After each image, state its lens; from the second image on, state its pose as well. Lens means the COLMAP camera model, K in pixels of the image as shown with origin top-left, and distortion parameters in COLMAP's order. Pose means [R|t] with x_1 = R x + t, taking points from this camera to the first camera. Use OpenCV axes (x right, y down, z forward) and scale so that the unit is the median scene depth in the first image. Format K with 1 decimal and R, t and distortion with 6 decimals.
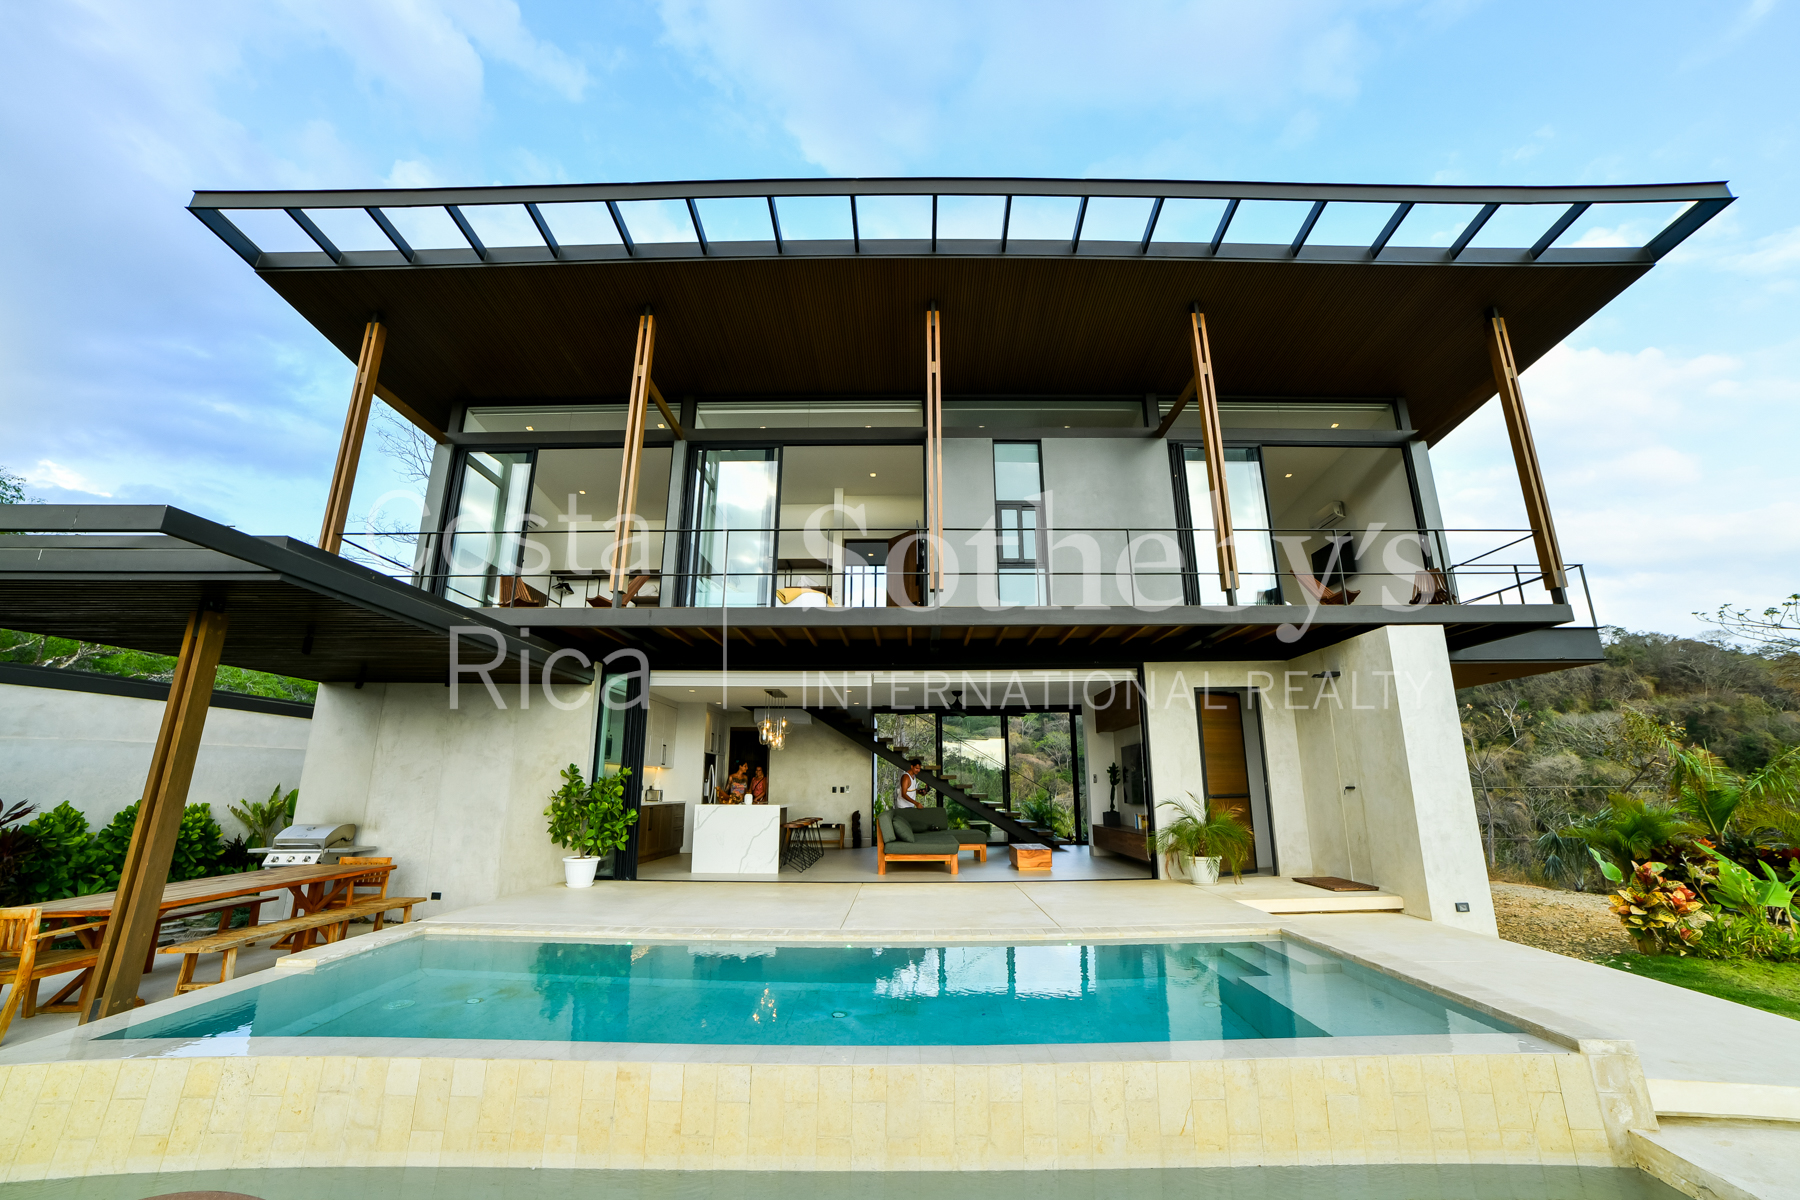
lens RADIAL K [[725.7, 0, 908.7], [0, 725.7, 596.5], [0, 0, 1]] dist [-0.056077, 0.022427]
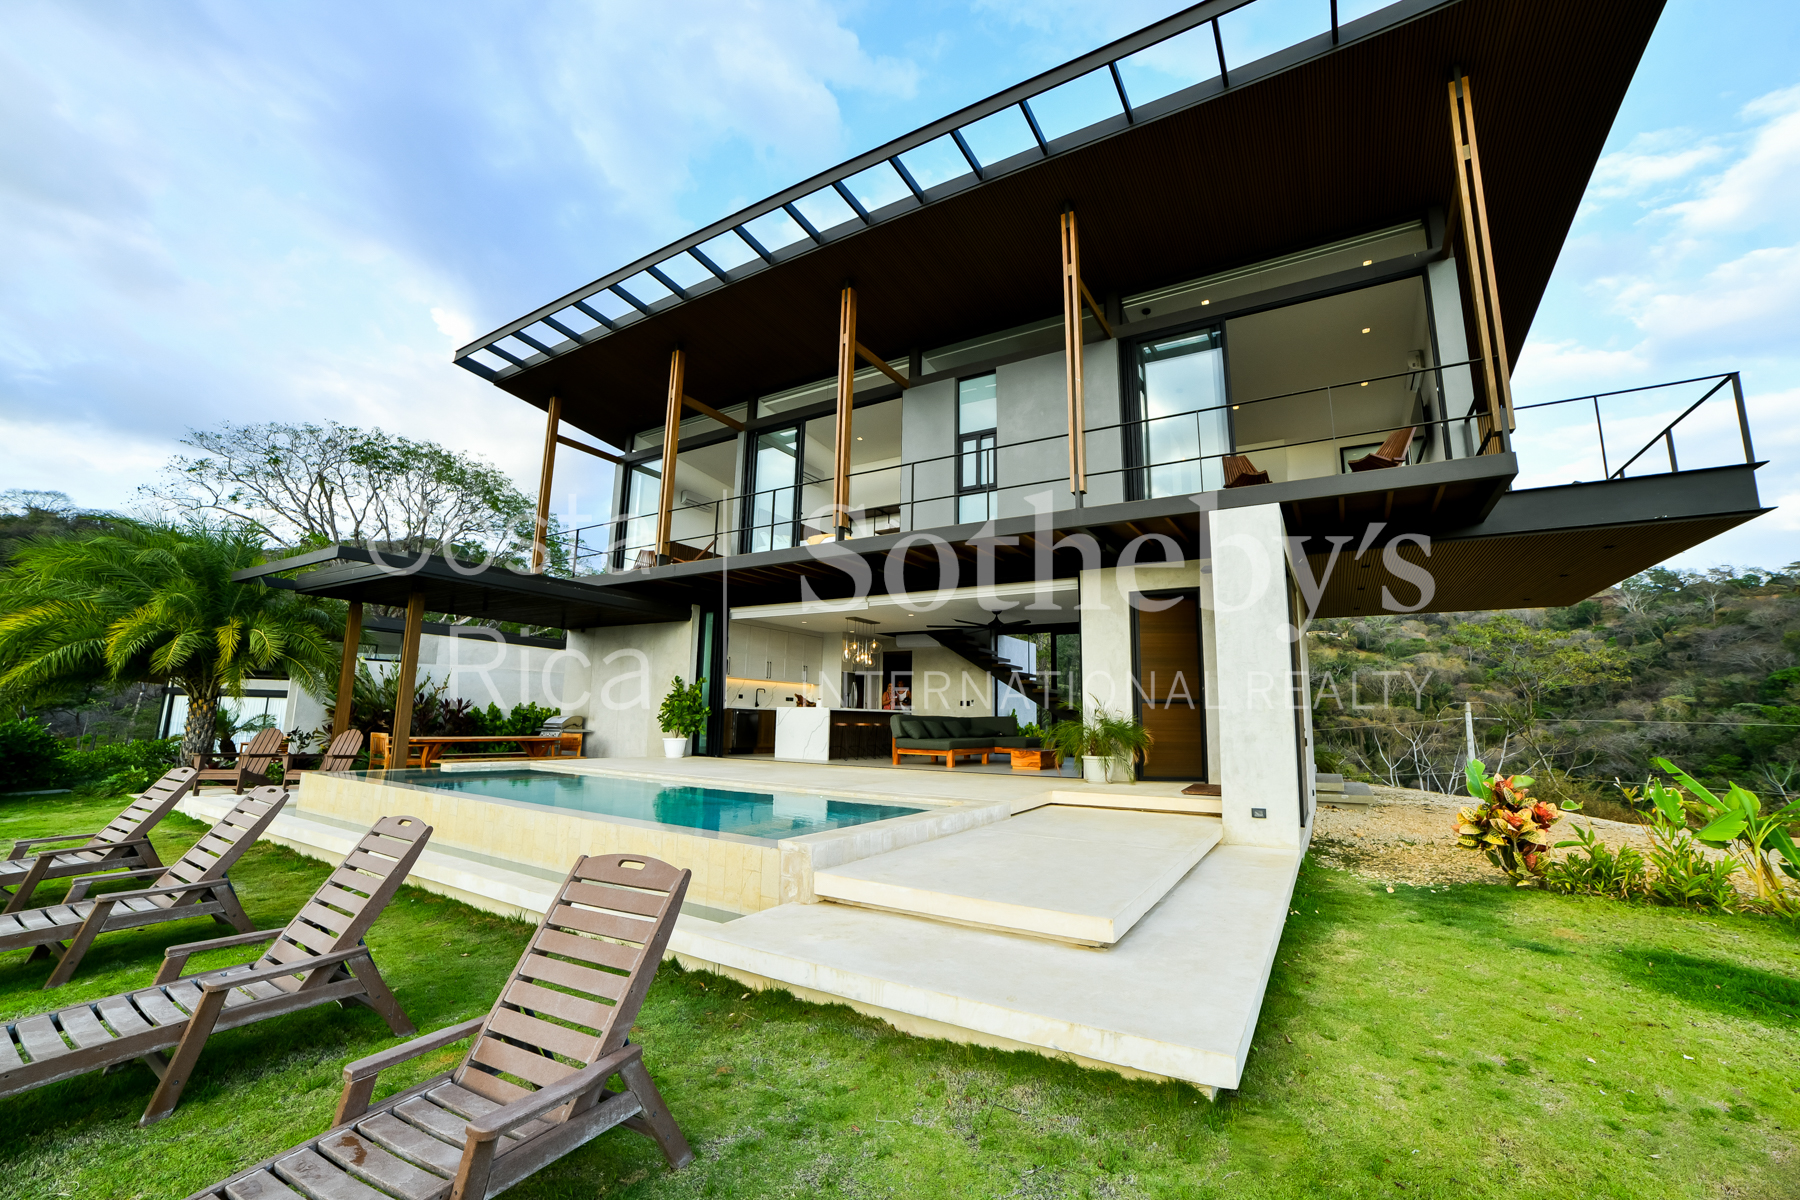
lens RADIAL K [[725.7, 0, 850.0], [0, 725.7, 584.1], [0, 0, 1]] dist [-0.056077, 0.022427]
pose [[0.848560, -0.079170, -0.523142, 0.553198], [0.126239, 0.990481, 0.054871, 0.012939], [0.513818, -0.112602, 0.850477, -0.036026]]
